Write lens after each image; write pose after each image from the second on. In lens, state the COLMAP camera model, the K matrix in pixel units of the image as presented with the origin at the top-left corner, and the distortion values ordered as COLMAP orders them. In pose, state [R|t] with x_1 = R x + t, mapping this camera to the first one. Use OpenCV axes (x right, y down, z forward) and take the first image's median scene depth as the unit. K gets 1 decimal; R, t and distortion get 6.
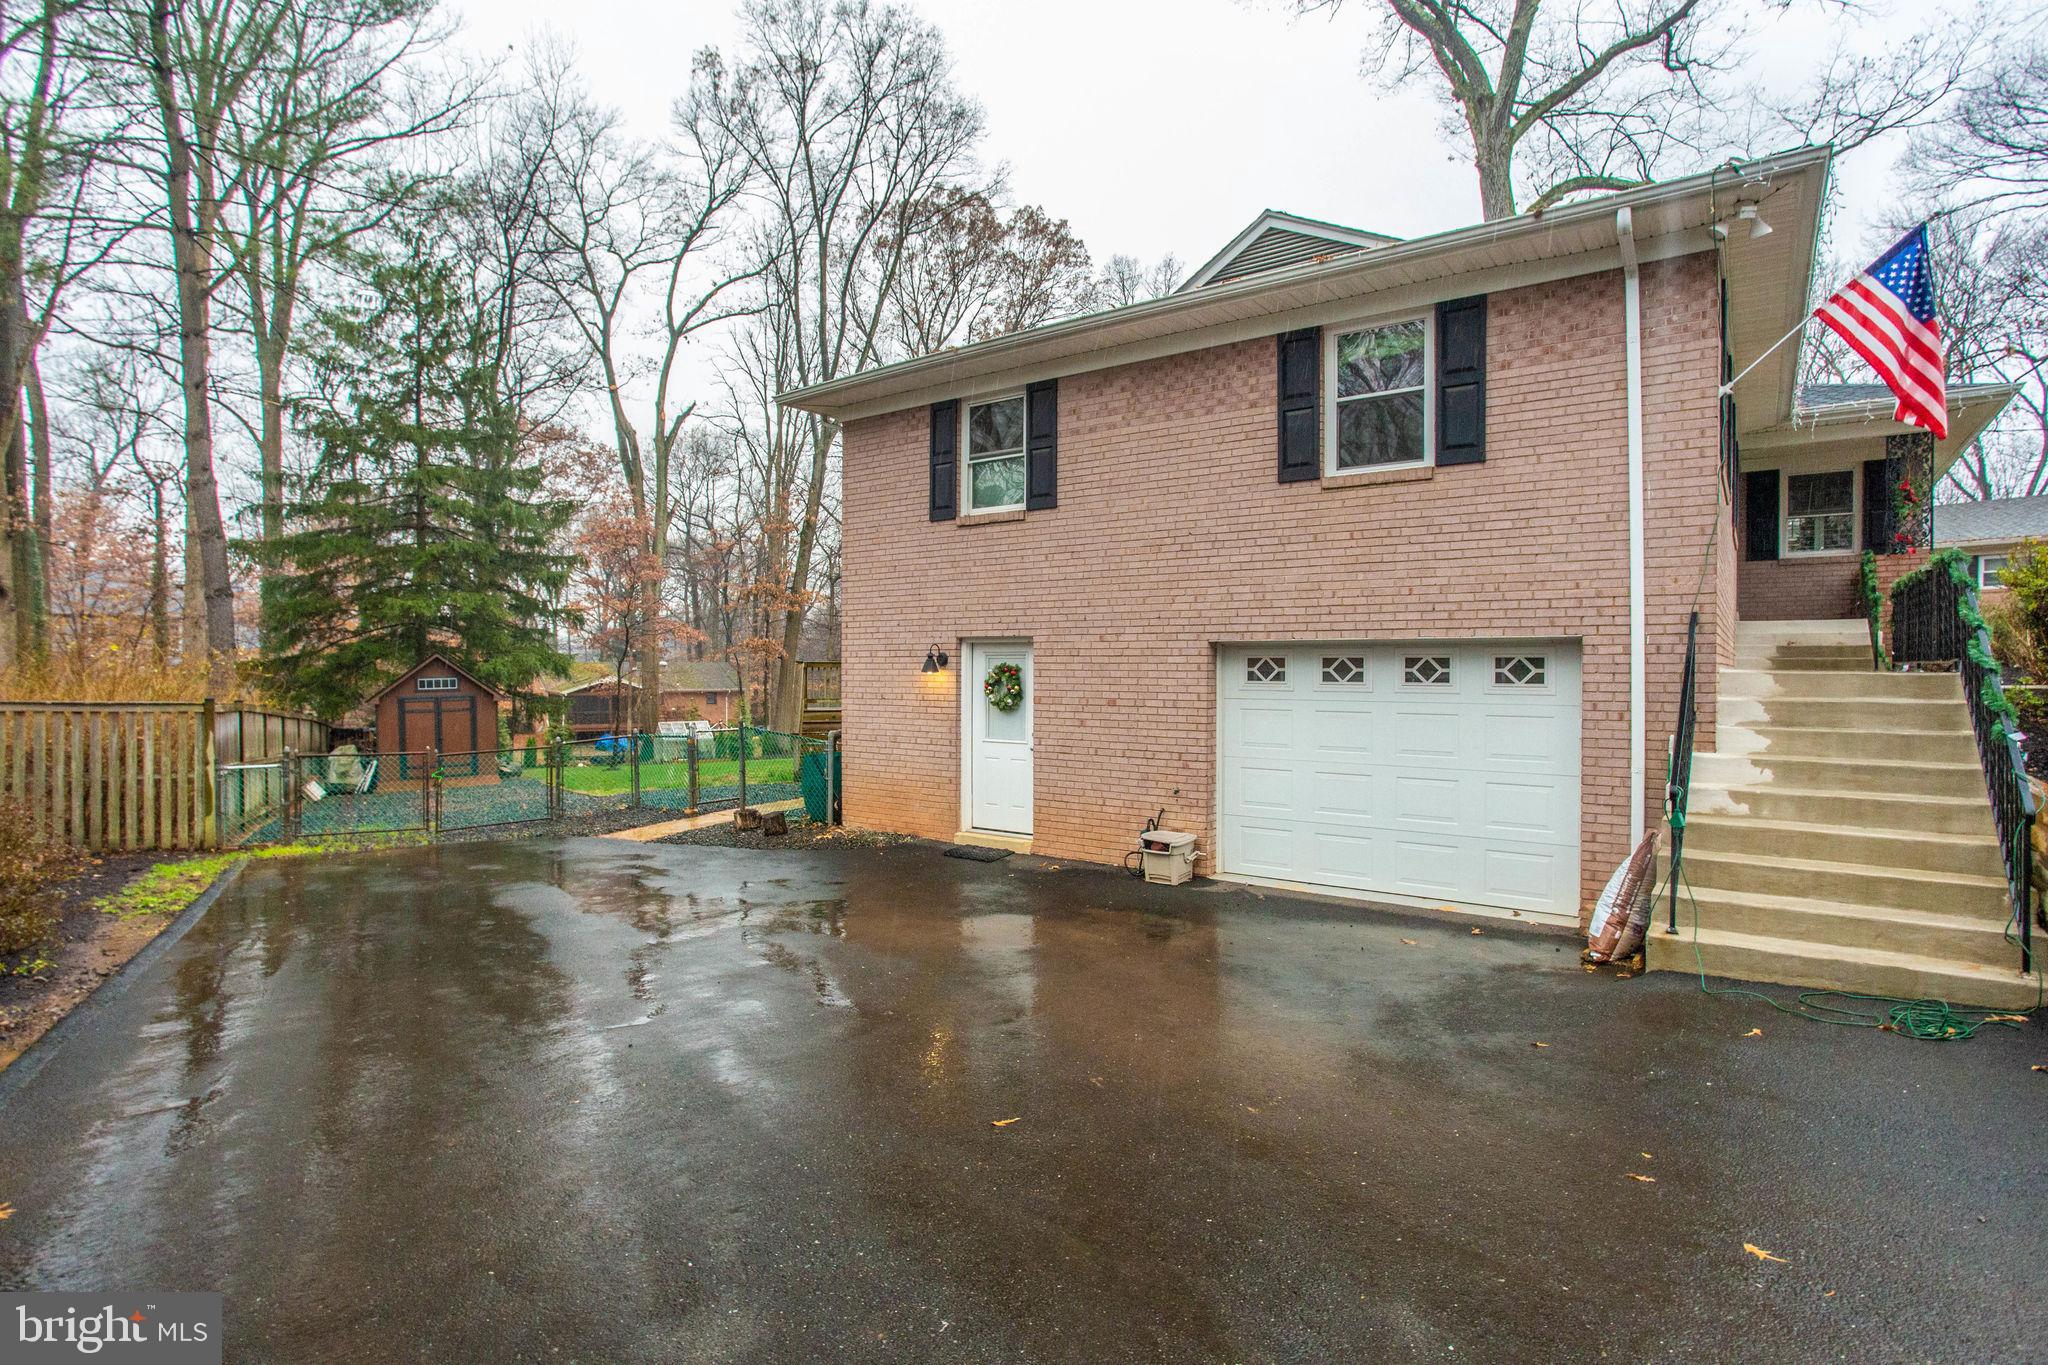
lens RADIAL K [[1009.6, 0, 1029.6], [0, 1009.6, 669.7], [0, 0, 1]] dist [-0.048702, 0.032768]
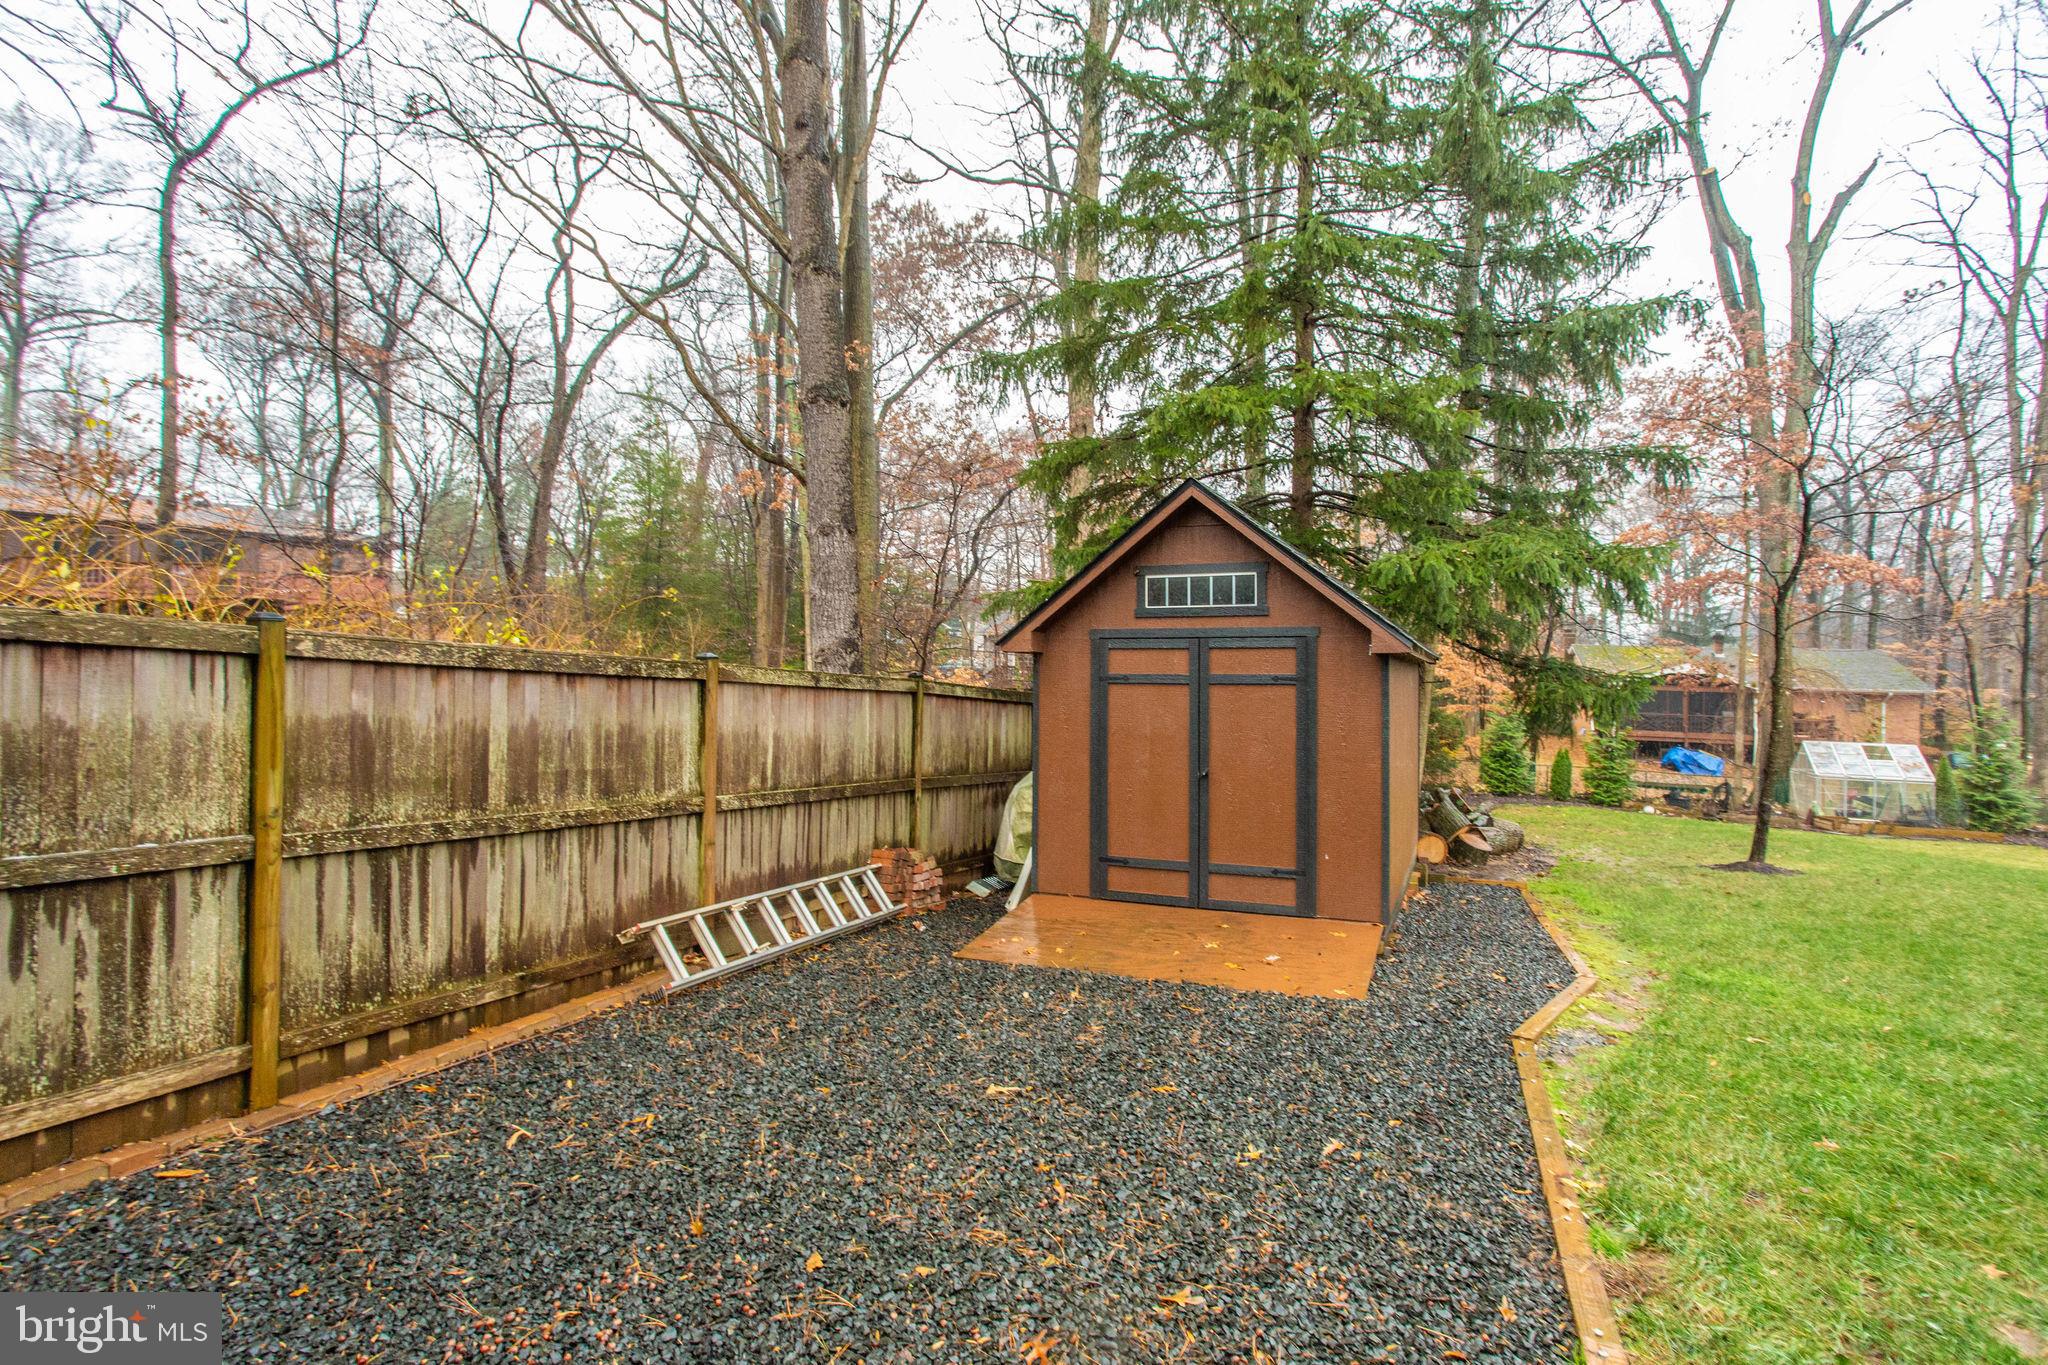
lens RADIAL K [[1009.6, 0, 1029.6], [0, 1009.6, 669.7], [0, 0, 1]] dist [-0.048702, 0.032768]
pose [[0.568192, 0.011409, -0.822817, -0.148894], [-0.010347, 0.999924, 0.006720, 0.014642], [0.822831, 0.004695, 0.568267, 0.314550]]
